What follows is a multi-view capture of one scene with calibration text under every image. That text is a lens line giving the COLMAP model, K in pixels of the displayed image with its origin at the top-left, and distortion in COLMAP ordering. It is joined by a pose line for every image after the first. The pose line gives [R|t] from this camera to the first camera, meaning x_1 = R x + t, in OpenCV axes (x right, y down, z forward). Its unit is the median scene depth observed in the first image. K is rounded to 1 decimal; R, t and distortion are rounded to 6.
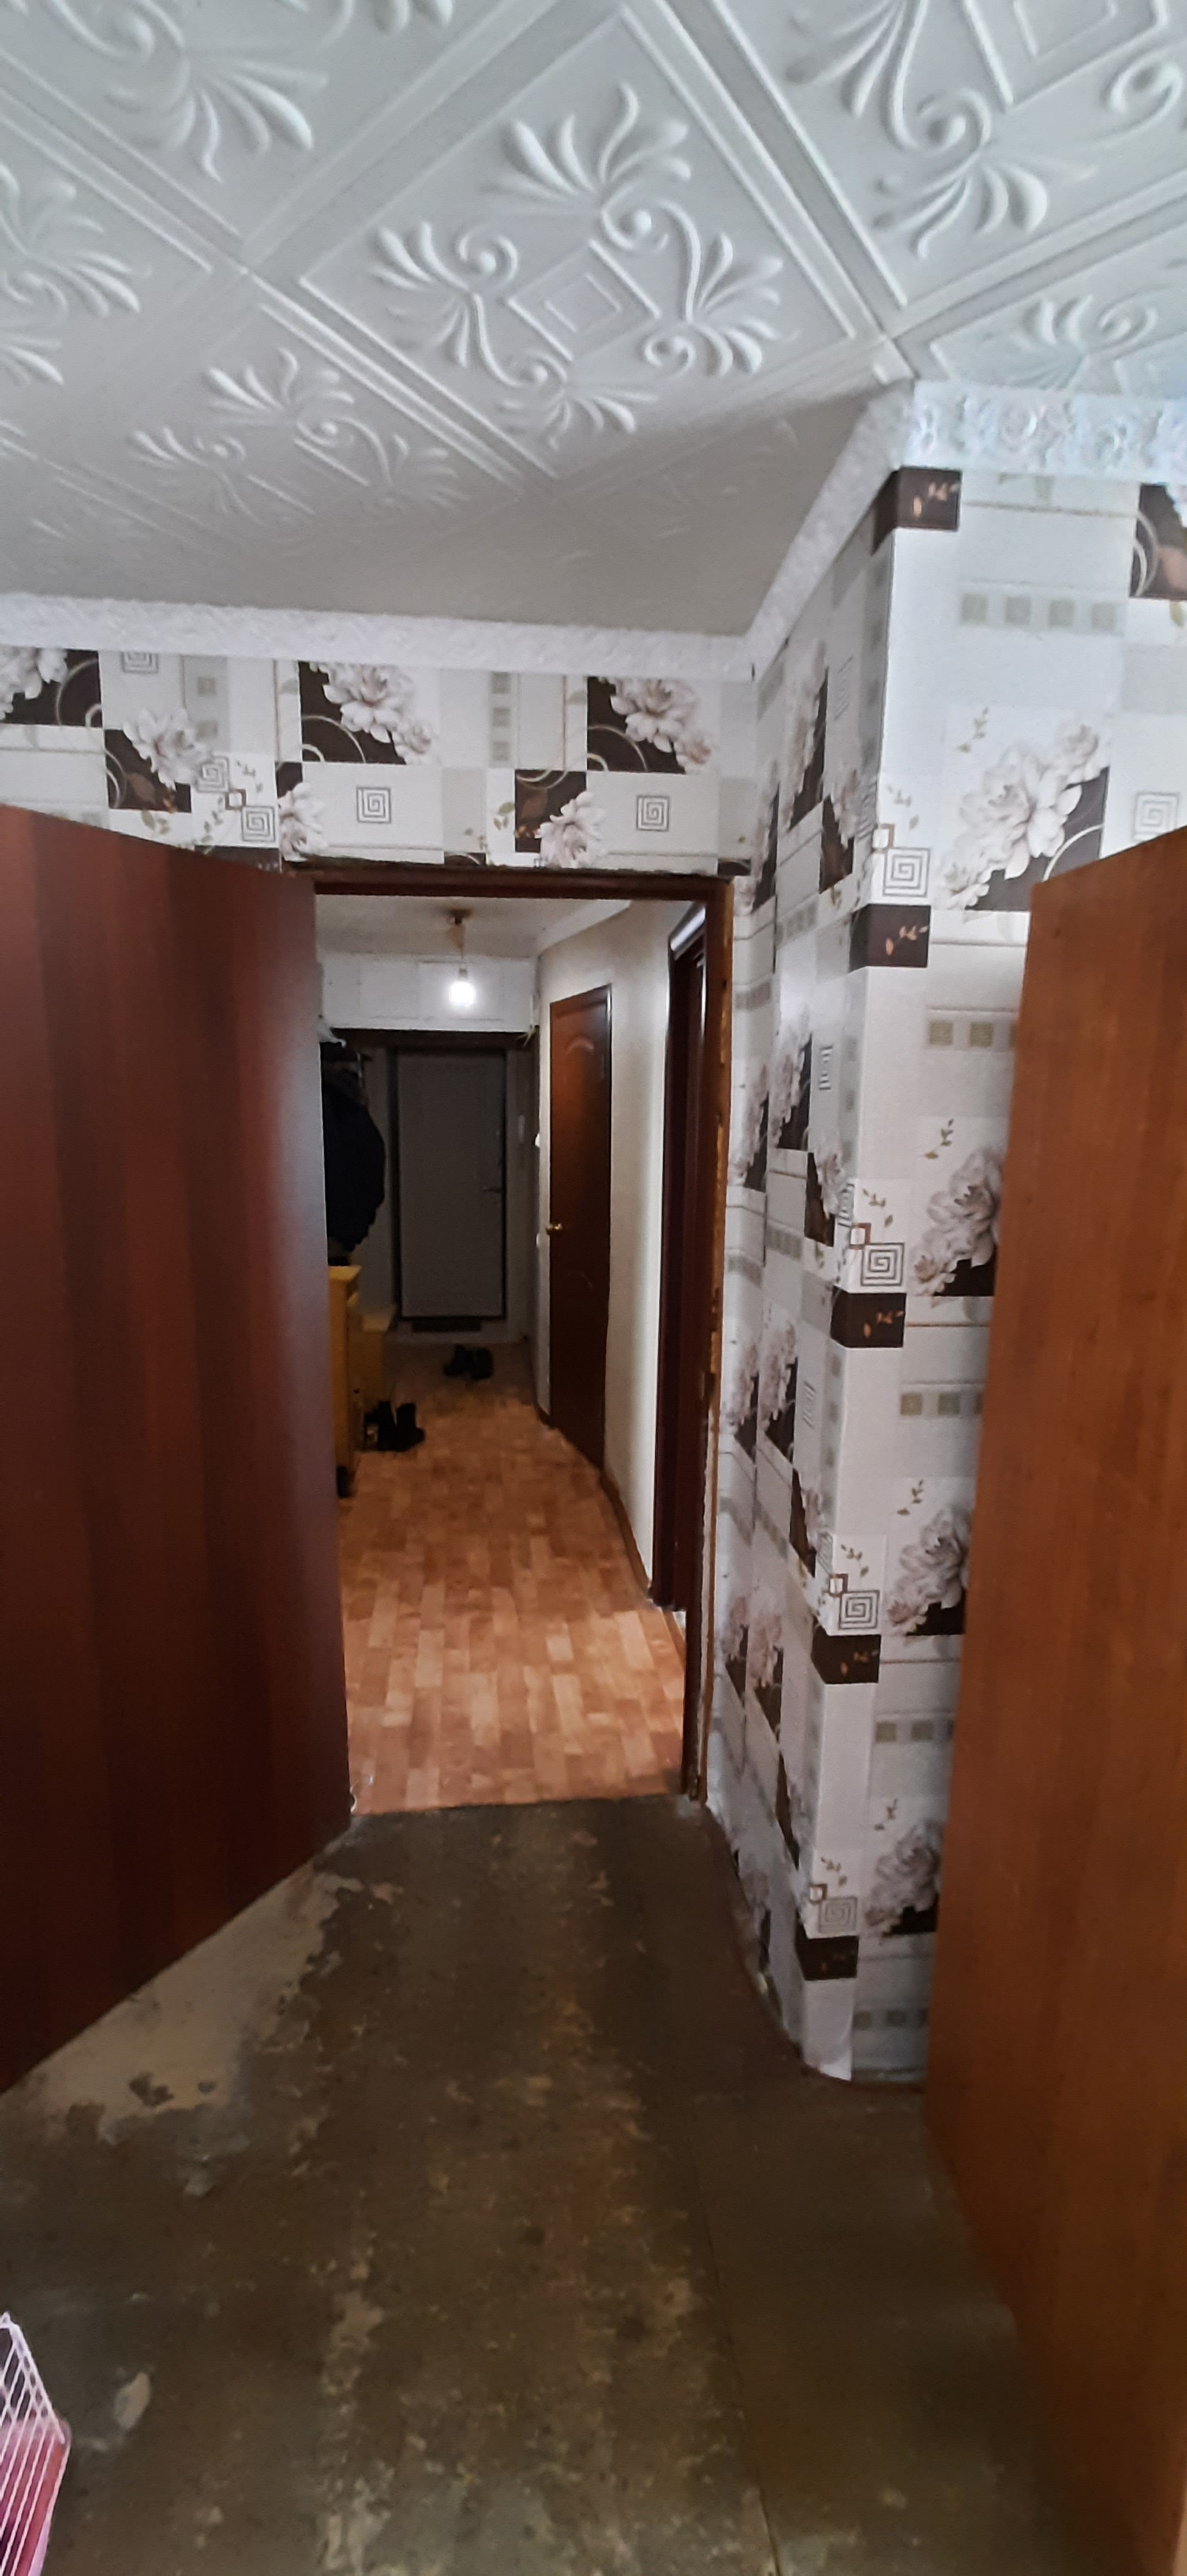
lens RADIAL K [[1023.0, 0, 580.7], [0, 1023.0, 1304.2], [0, 0, 1]] dist [-0.002342, 0.000295]
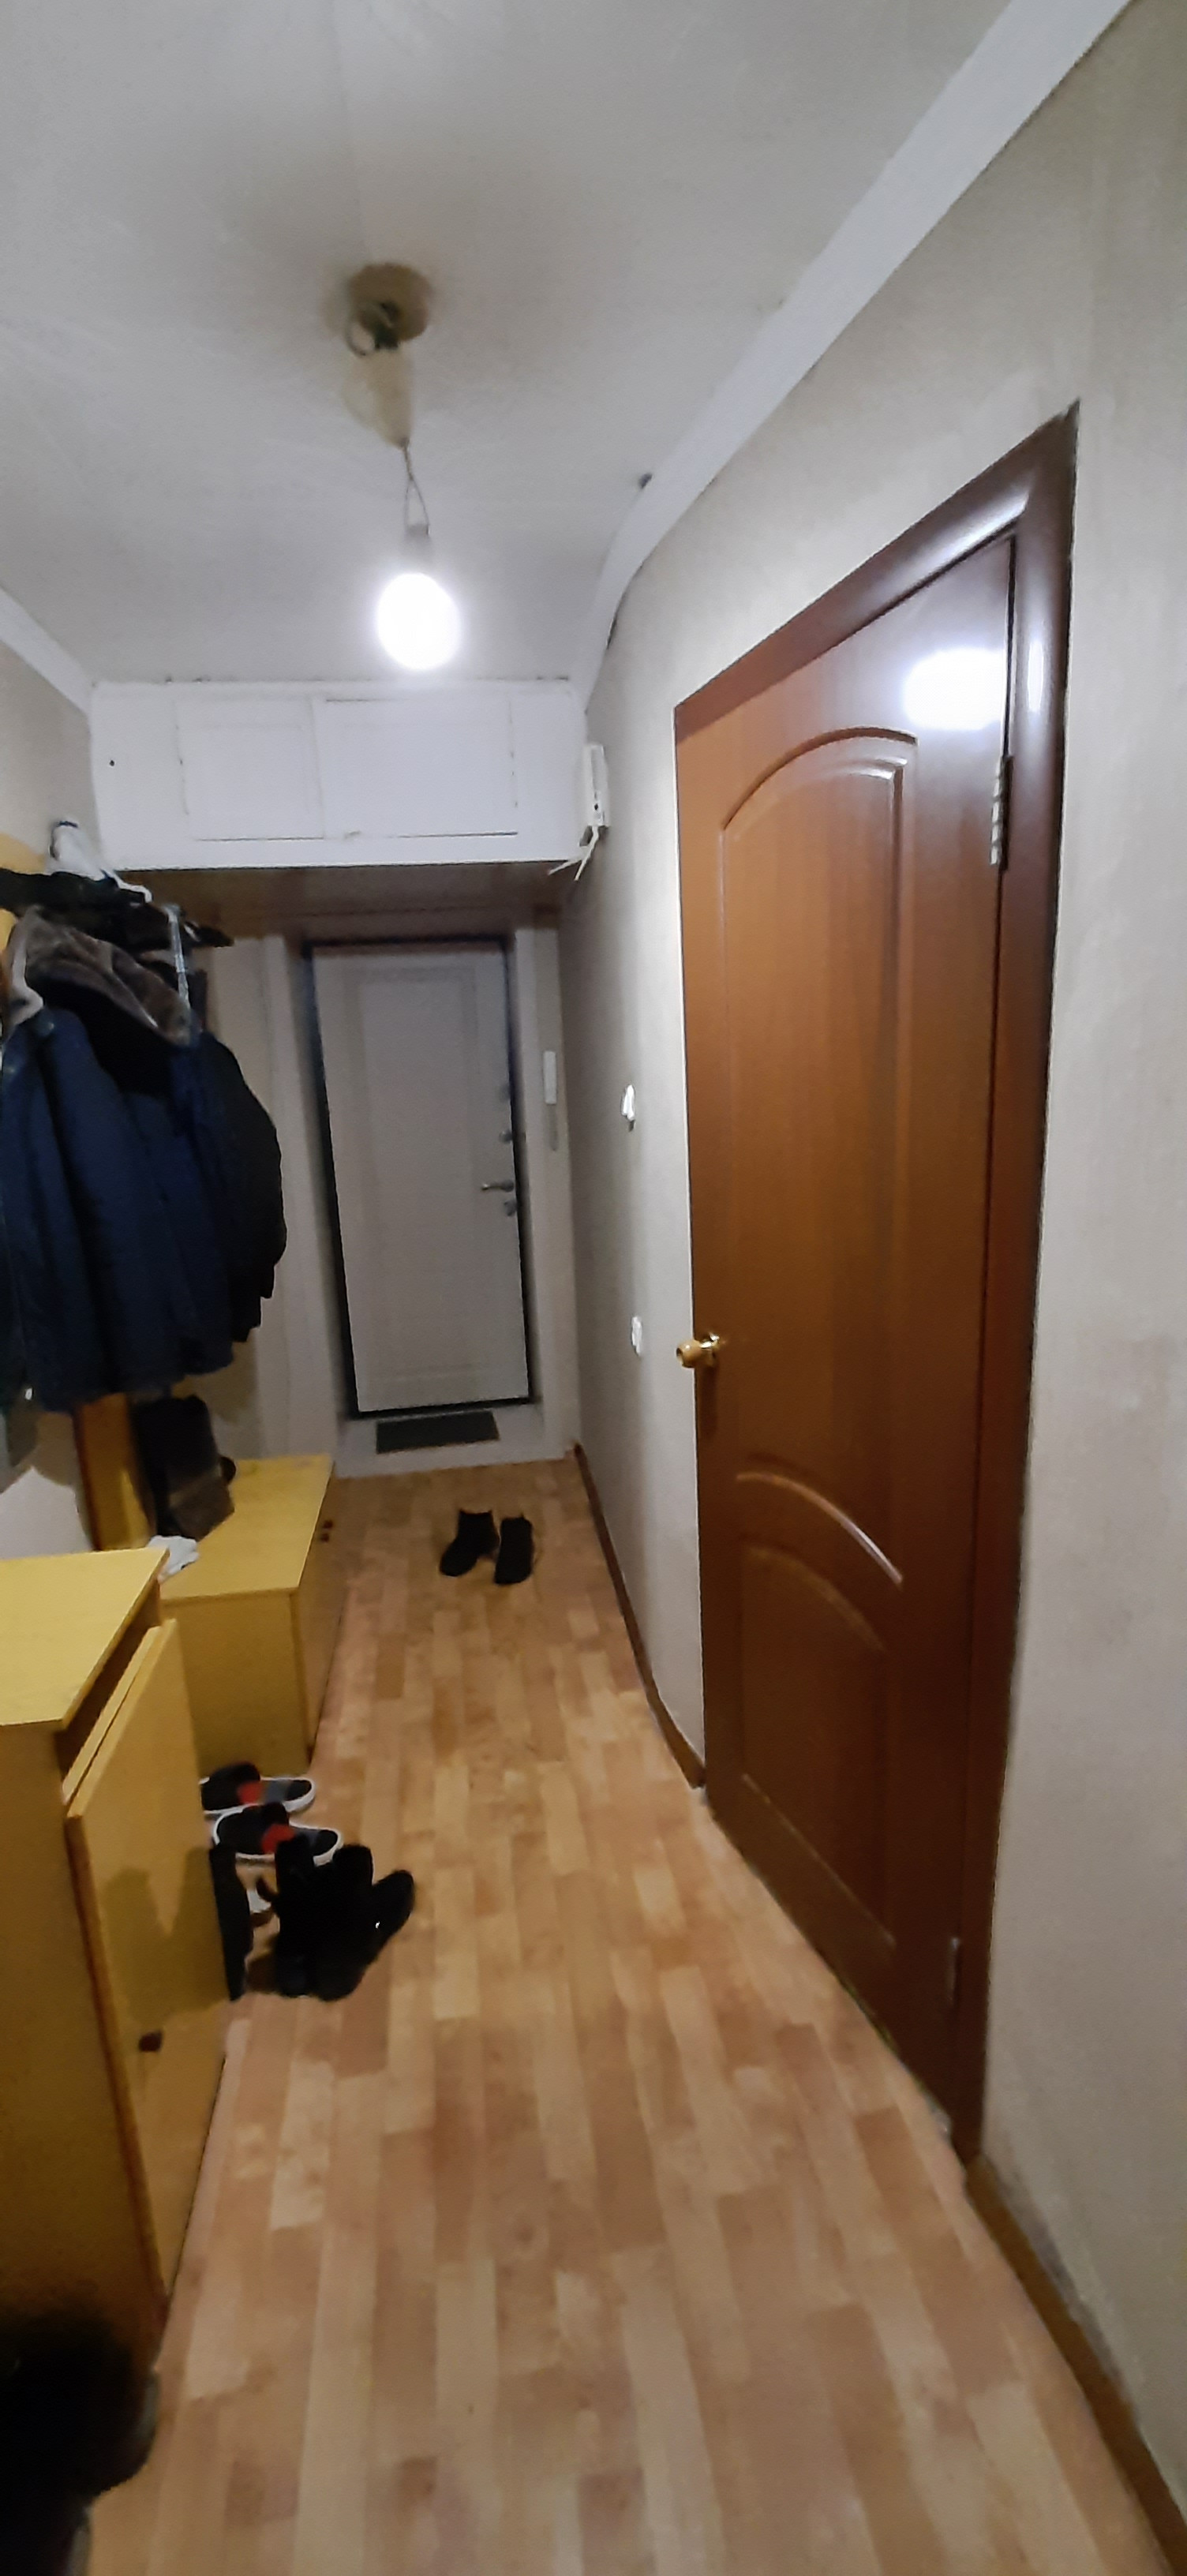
lens RADIAL K [[1023.0, 0, 580.7], [0, 1023.0, 1304.2], [0, 0, 1]] dist [-0.002342, 0.000295]
pose [[0.997034, -0.076455, 0.008859, -0.049640], [0.075780, 0.995274, 0.060713, -0.074899], [-0.013459, -0.059861, 0.998116, 0.422071]]
